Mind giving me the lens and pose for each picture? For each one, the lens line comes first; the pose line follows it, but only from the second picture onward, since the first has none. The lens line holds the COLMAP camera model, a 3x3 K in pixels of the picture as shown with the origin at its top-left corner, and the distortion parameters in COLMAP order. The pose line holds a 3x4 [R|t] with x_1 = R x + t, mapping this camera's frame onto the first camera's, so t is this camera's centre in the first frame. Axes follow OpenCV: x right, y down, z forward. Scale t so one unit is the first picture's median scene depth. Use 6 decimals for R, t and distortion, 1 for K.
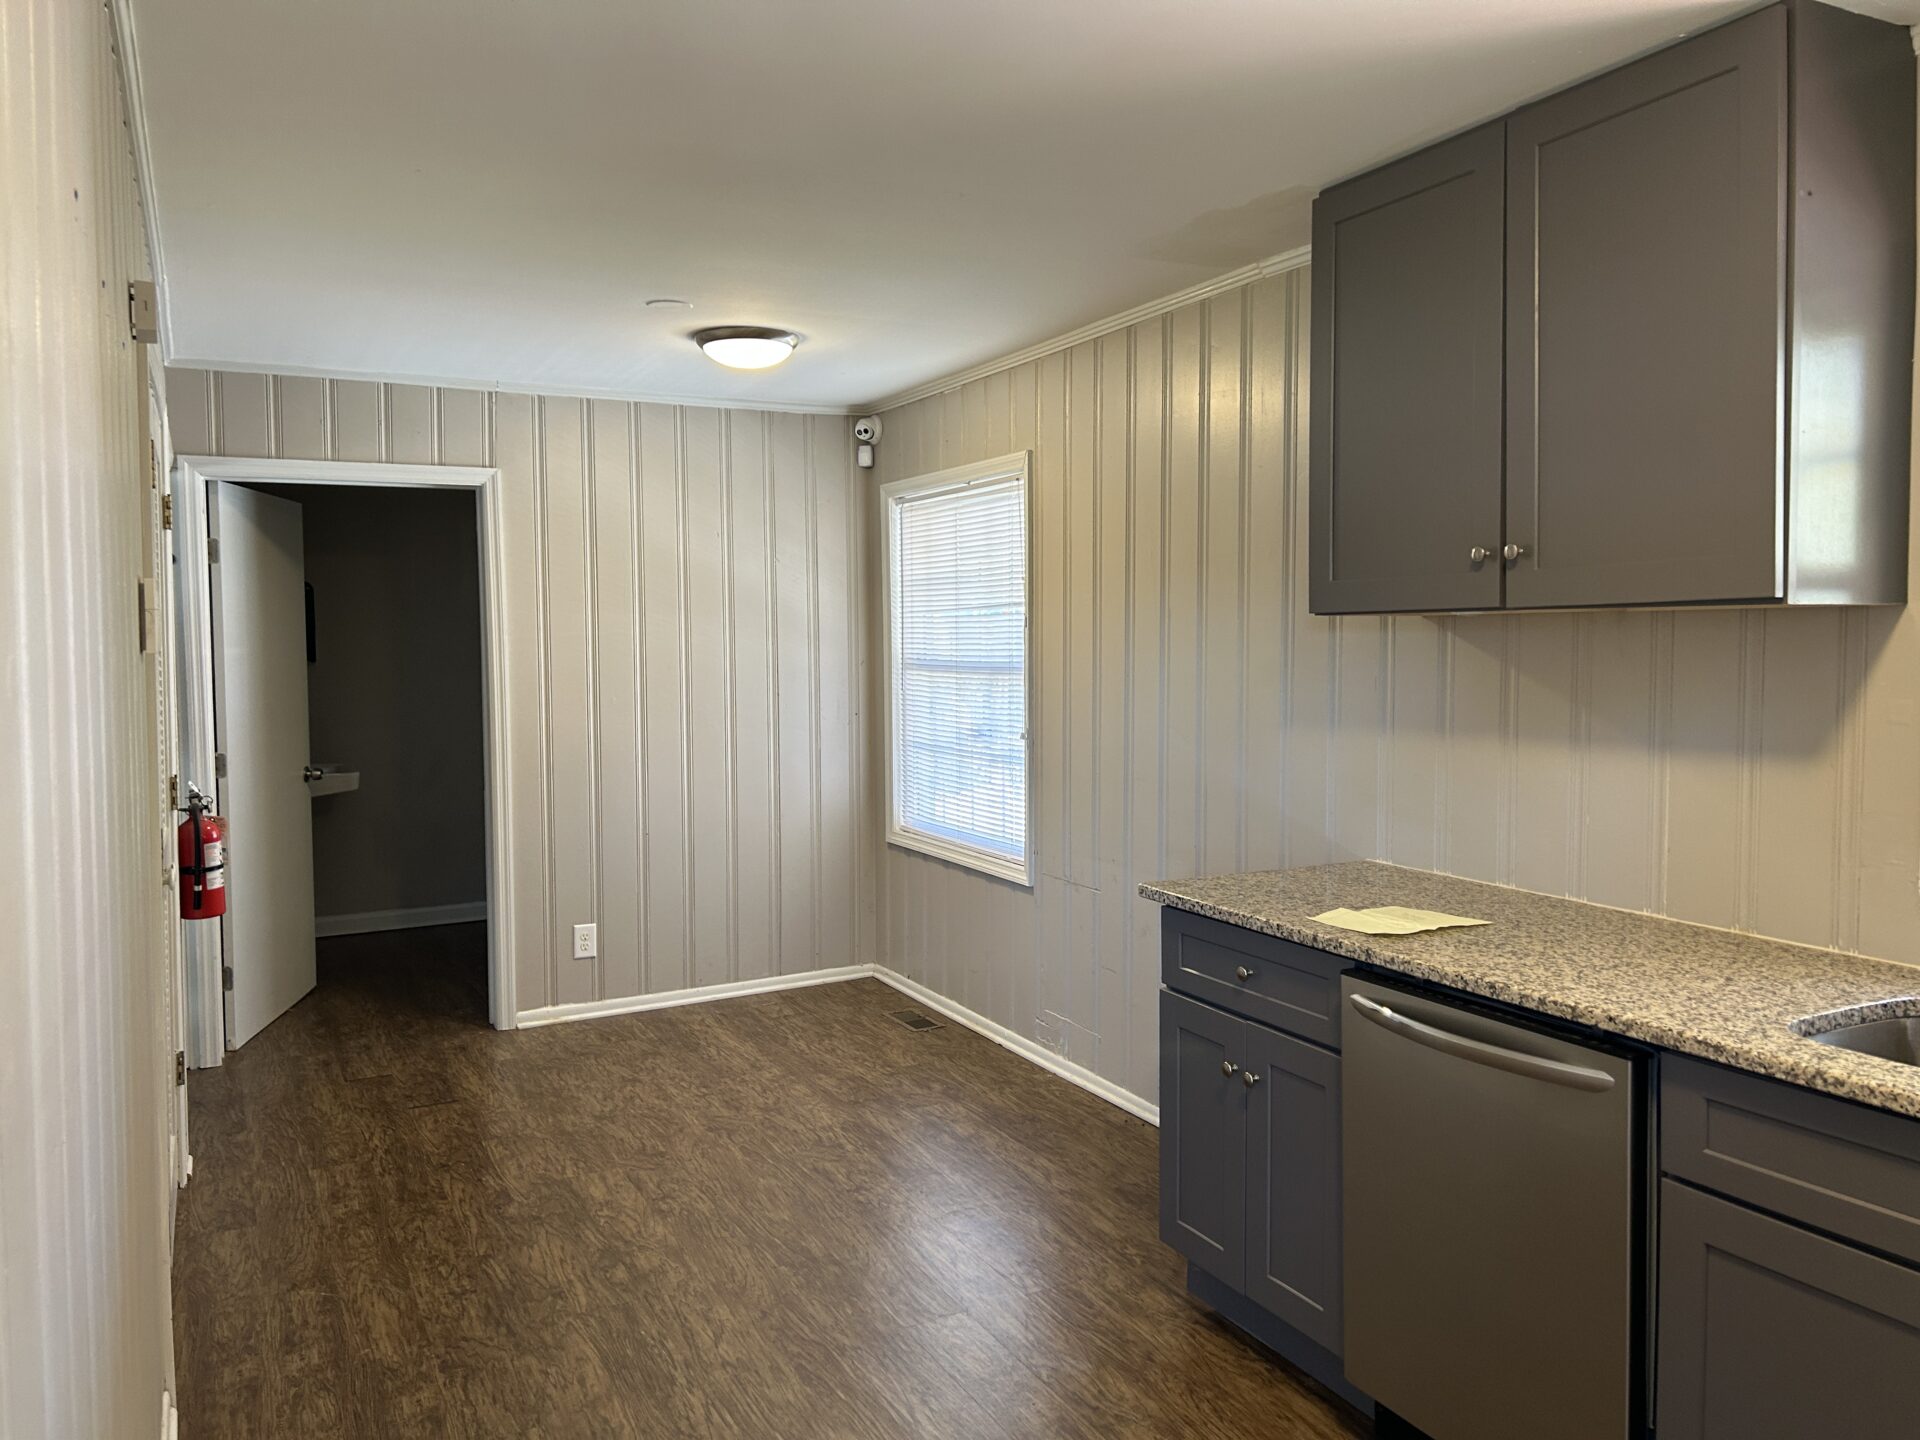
lens RADIAL K [[1432.6, 0, 961.1], [0, 1432.6, 702.2], [0, 0, 1]] dist [0.036178, -0.038715]
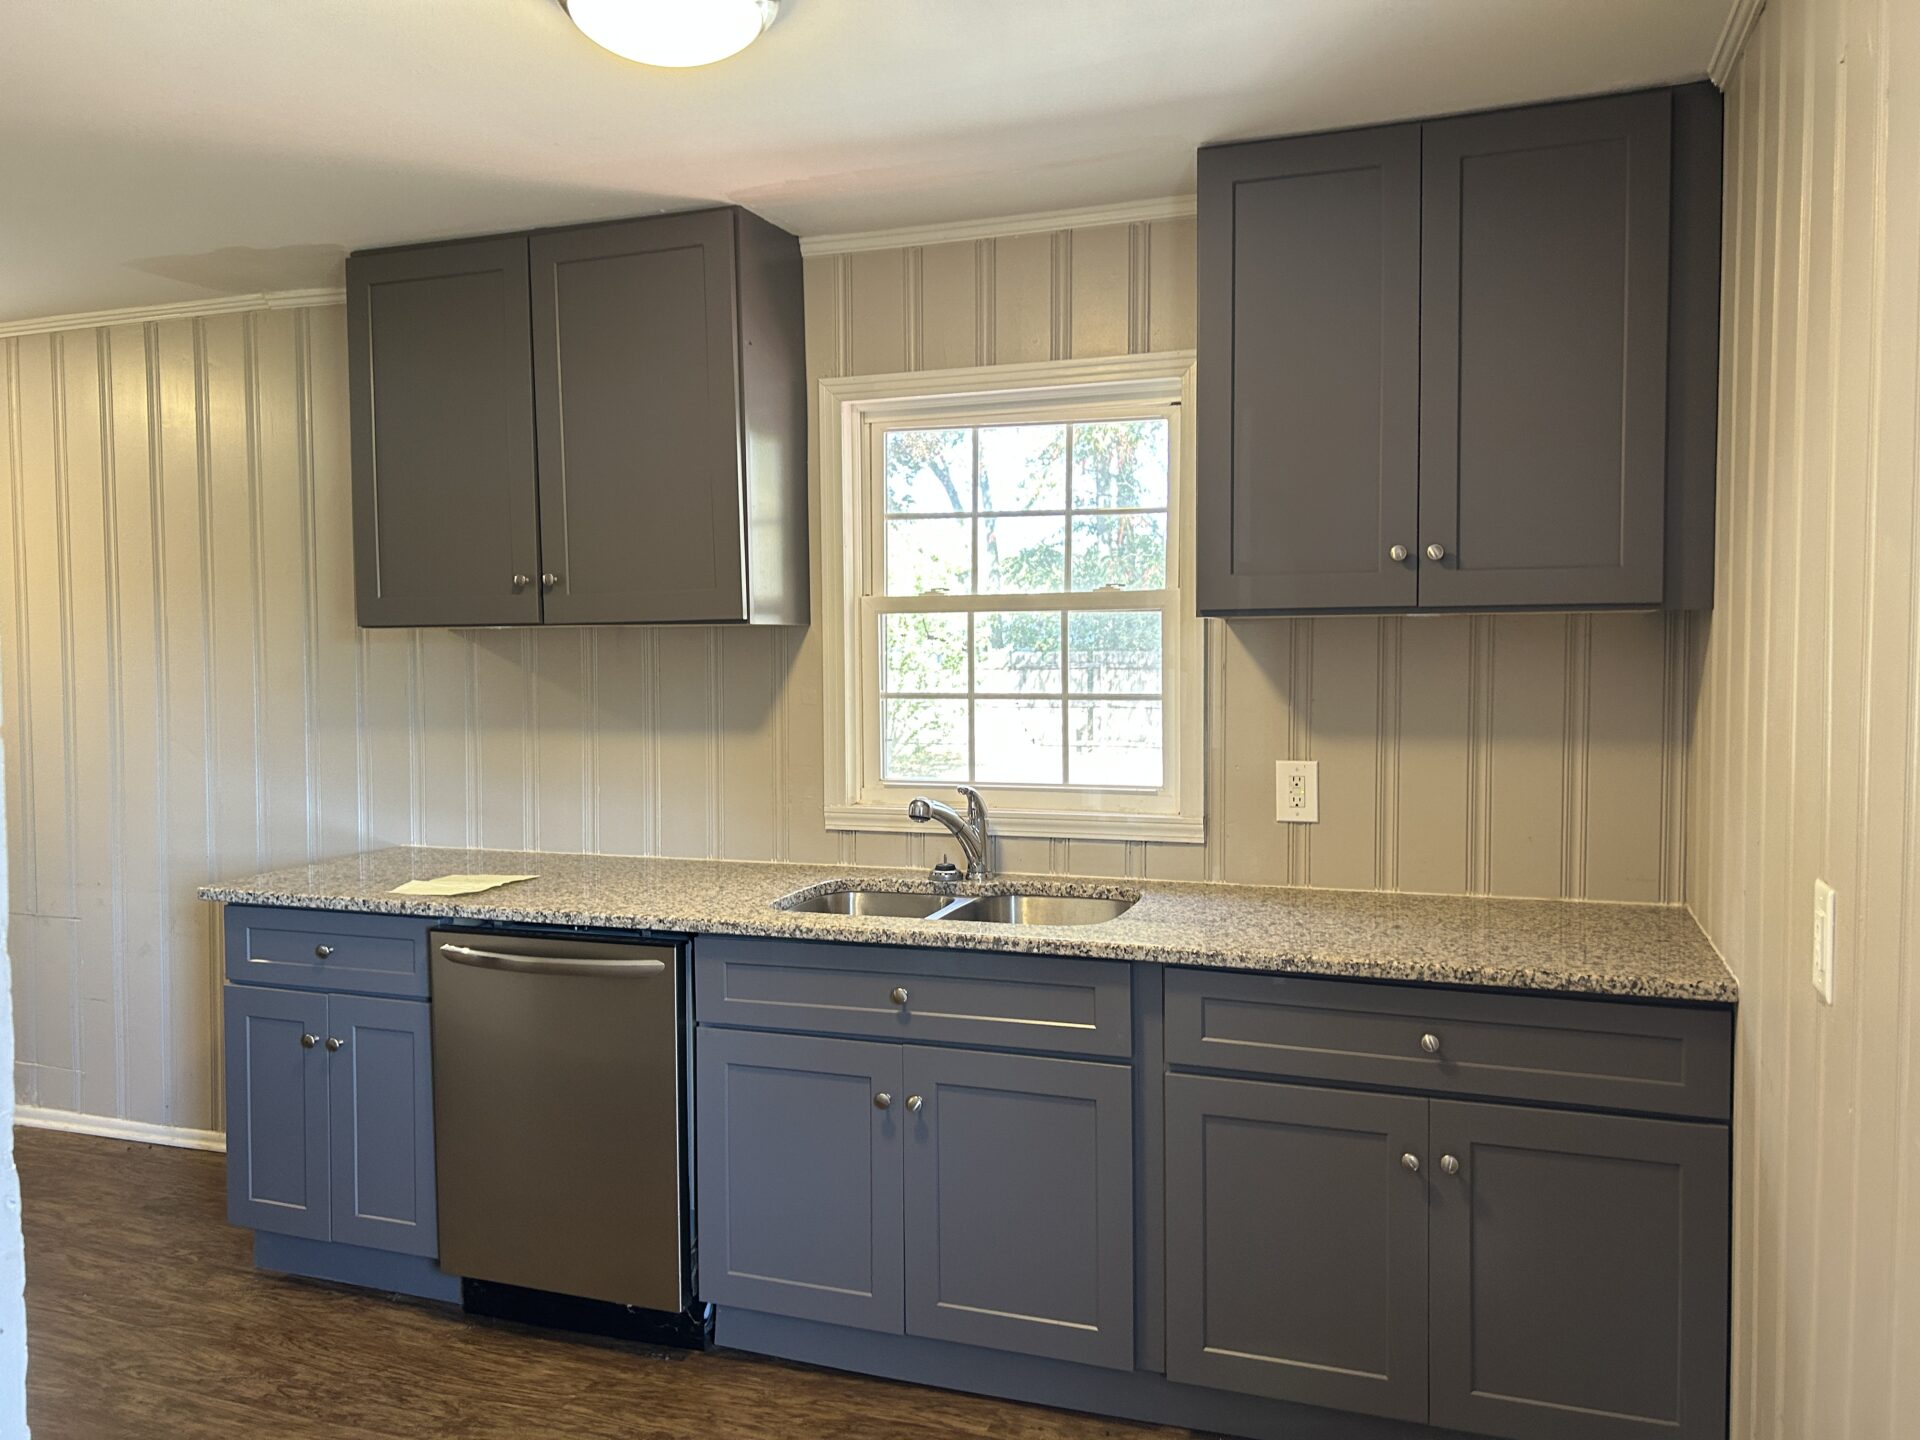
lens RADIAL K [[1432.6, 0, 960.5], [0, 1432.6, 715.7], [0, 0, 1]] dist [0.036178, -0.038715]
pose [[0.733233, -0.038315, 0.678897, -0.198652], [0.036438, 0.999191, 0.017036, 0.006031], [-0.679001, 0.012246, 0.734036, -0.159500]]
